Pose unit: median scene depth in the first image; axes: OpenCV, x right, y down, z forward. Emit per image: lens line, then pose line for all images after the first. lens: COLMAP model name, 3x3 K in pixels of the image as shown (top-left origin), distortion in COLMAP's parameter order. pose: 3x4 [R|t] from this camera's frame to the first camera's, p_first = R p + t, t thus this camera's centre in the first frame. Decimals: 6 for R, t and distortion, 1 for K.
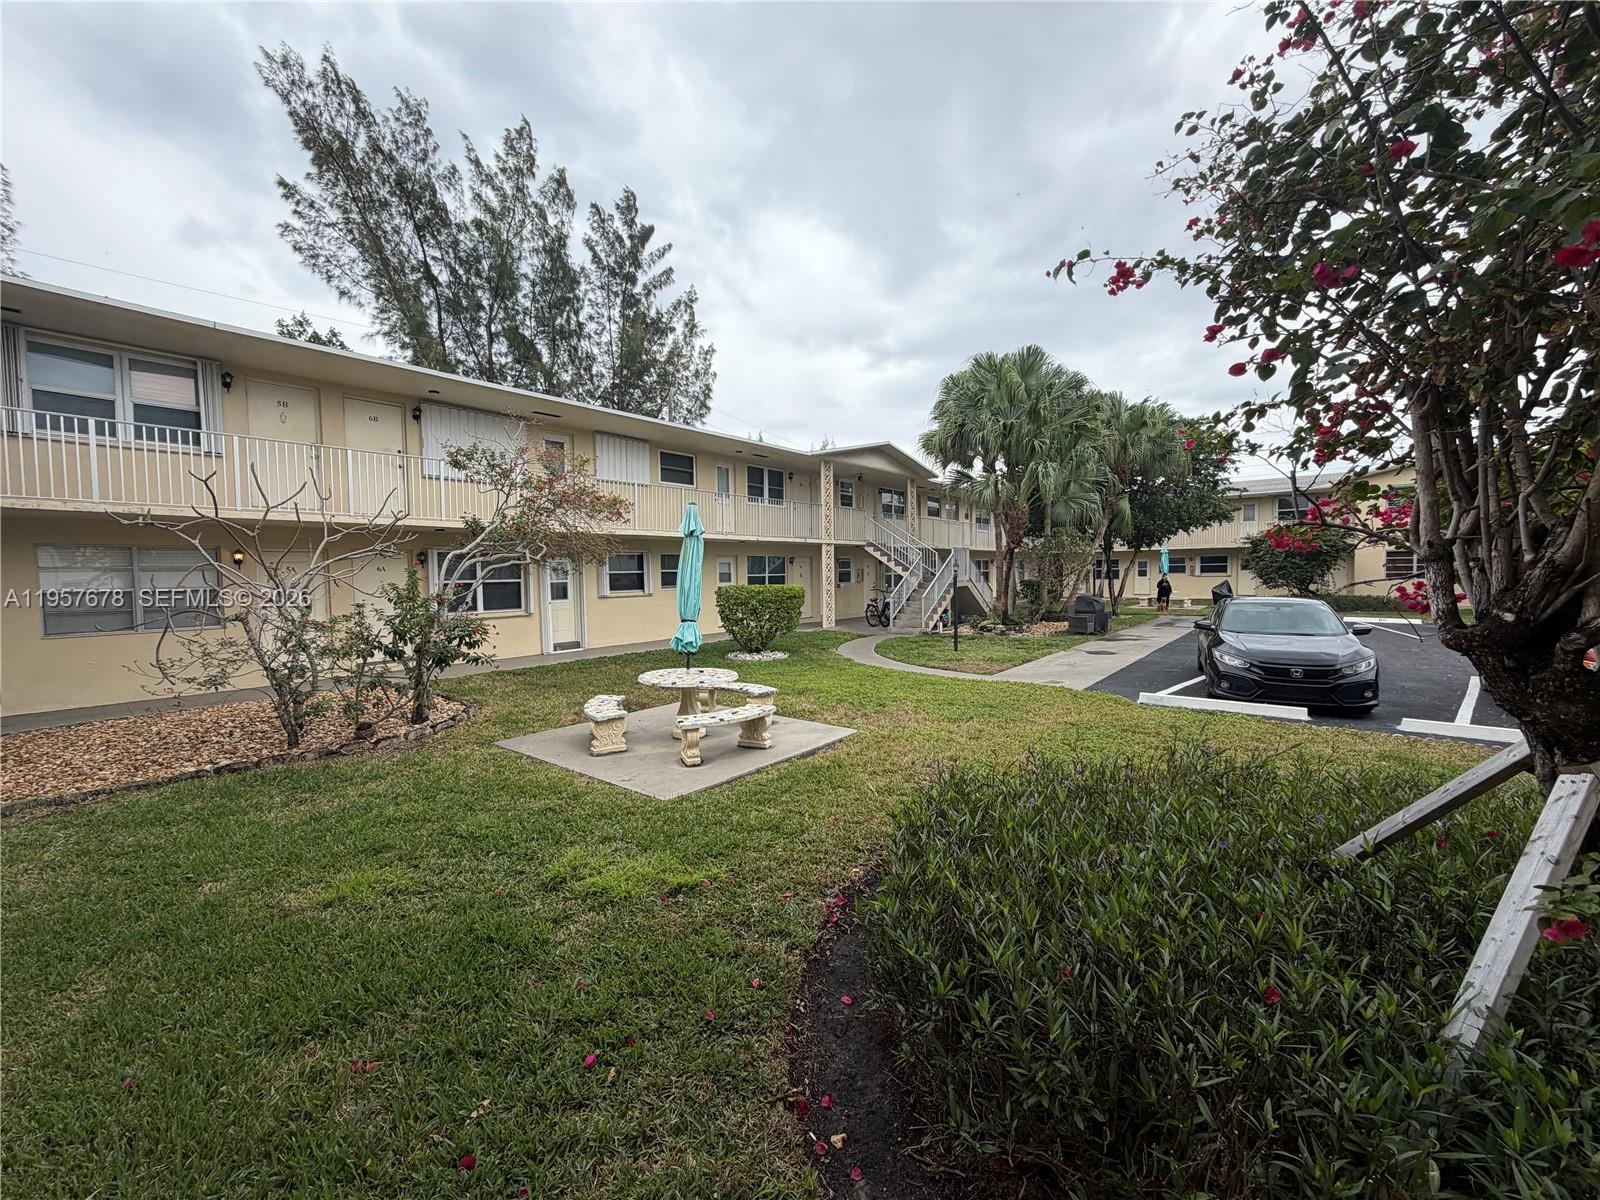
lens RADIAL K [[640.6, 0, 800.9], [0, 640.6, 596.5], [0, 0, 1]] dist [0.001068, 0.000911]
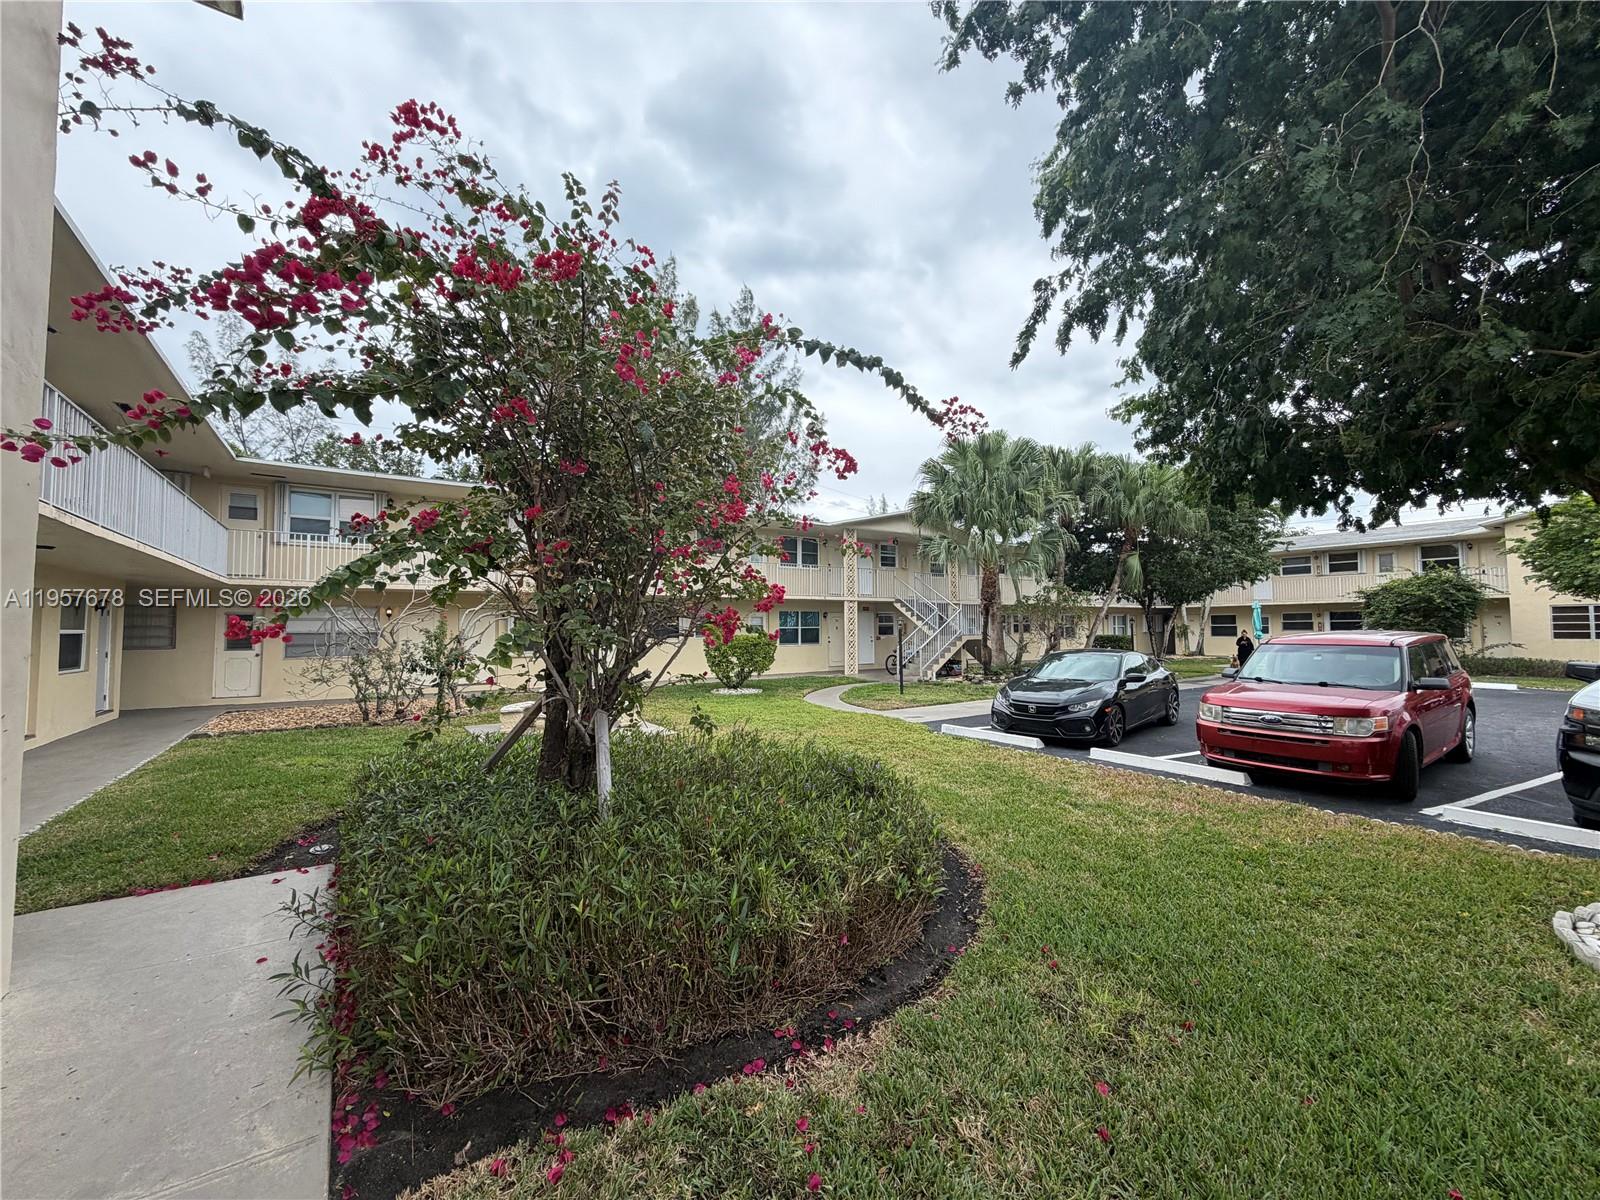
lens RADIAL K [[640.6, 0, 797.8], [0, 640.6, 598.5], [0, 0, 1]] dist [0.001068, 0.000911]
pose [[0.962430, -0.002710, -0.271516, 0.259875], [-0.019045, 0.996814, -0.077460, 0.004096], [0.270860, 0.079721, 0.959312, -0.123113]]
